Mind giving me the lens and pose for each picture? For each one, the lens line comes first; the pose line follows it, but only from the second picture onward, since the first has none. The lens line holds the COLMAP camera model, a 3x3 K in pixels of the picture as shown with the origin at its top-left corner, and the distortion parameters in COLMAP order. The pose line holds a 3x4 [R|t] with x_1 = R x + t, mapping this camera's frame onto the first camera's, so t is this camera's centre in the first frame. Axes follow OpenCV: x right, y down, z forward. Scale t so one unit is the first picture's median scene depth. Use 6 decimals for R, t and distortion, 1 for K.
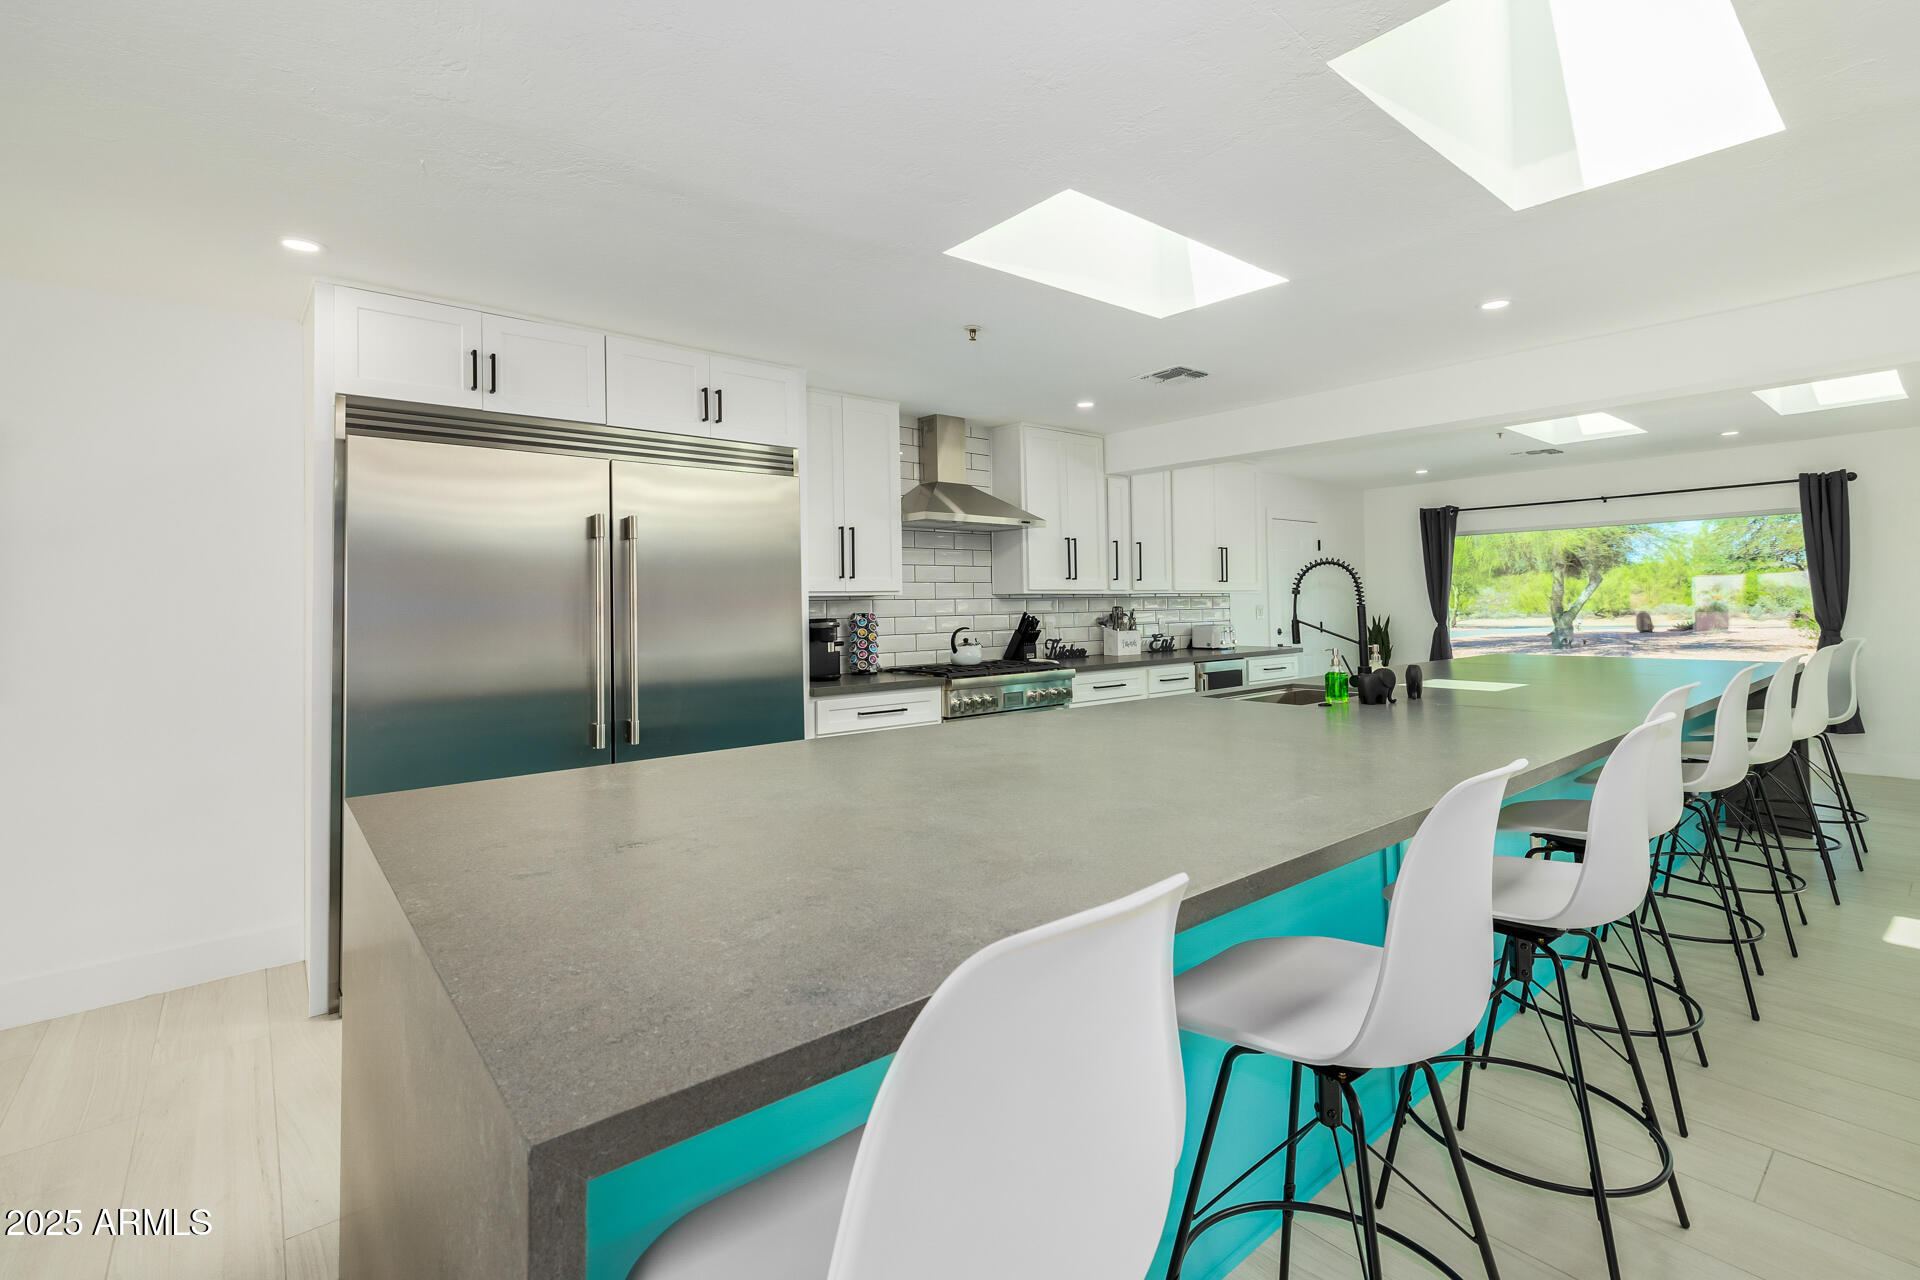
lens RADIAL K [[841.5, 0, 959.5], [0, 841.5, 607.5], [0, 0, 1]] dist [-0.000509, -0.000006]
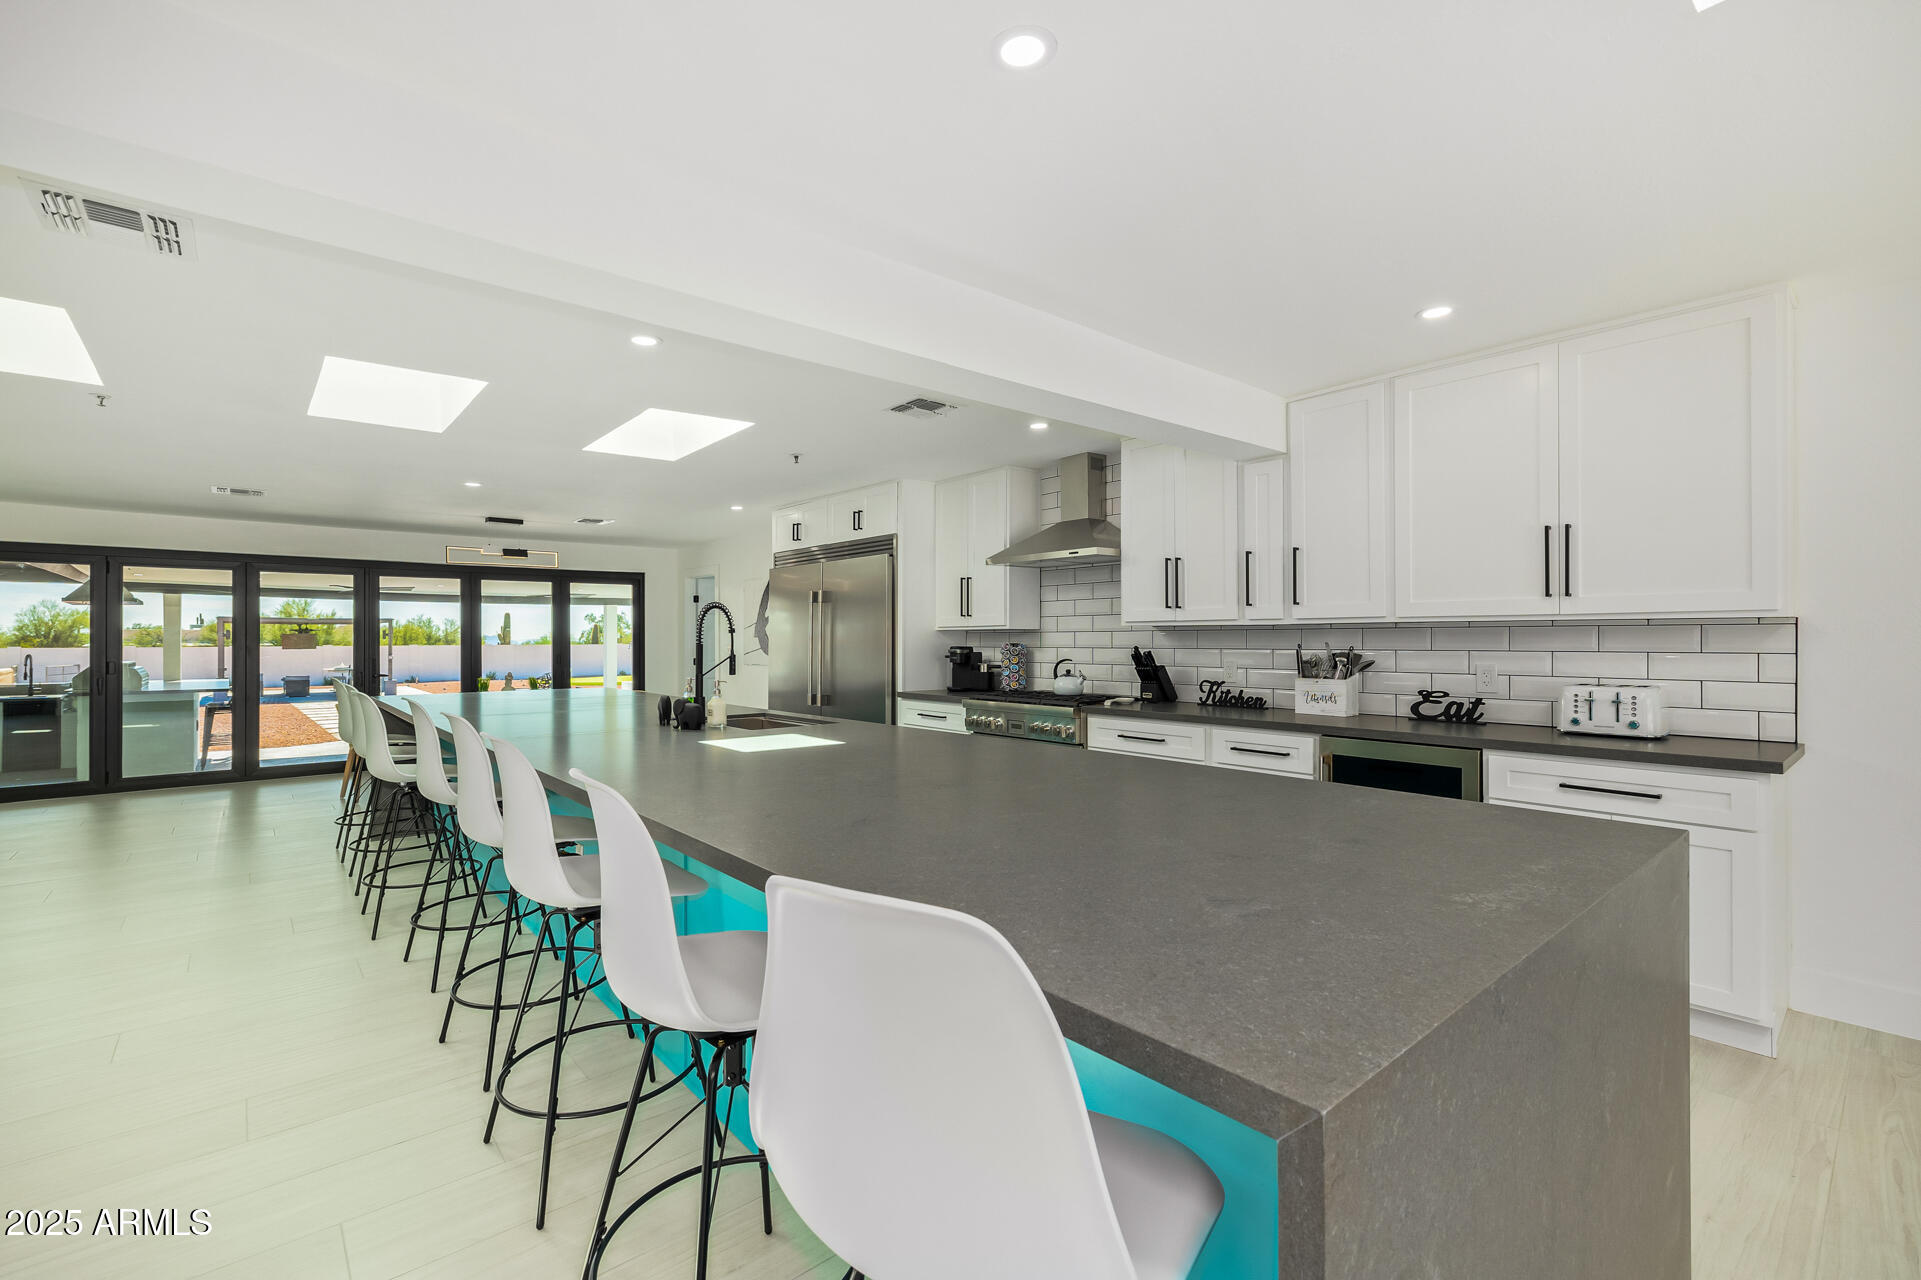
lens RADIAL K [[832.6, 0, 960.5], [0, 832.6, 640.0], [0, 0, 1]] dist [0.001167, 0.000032]
pose [[0.032817, 0.017675, -0.999305, 0.990004], [0.000451, 0.999843, 0.017700, -0.017635], [0.999461, -0.001031, 0.032804, 0.803314]]
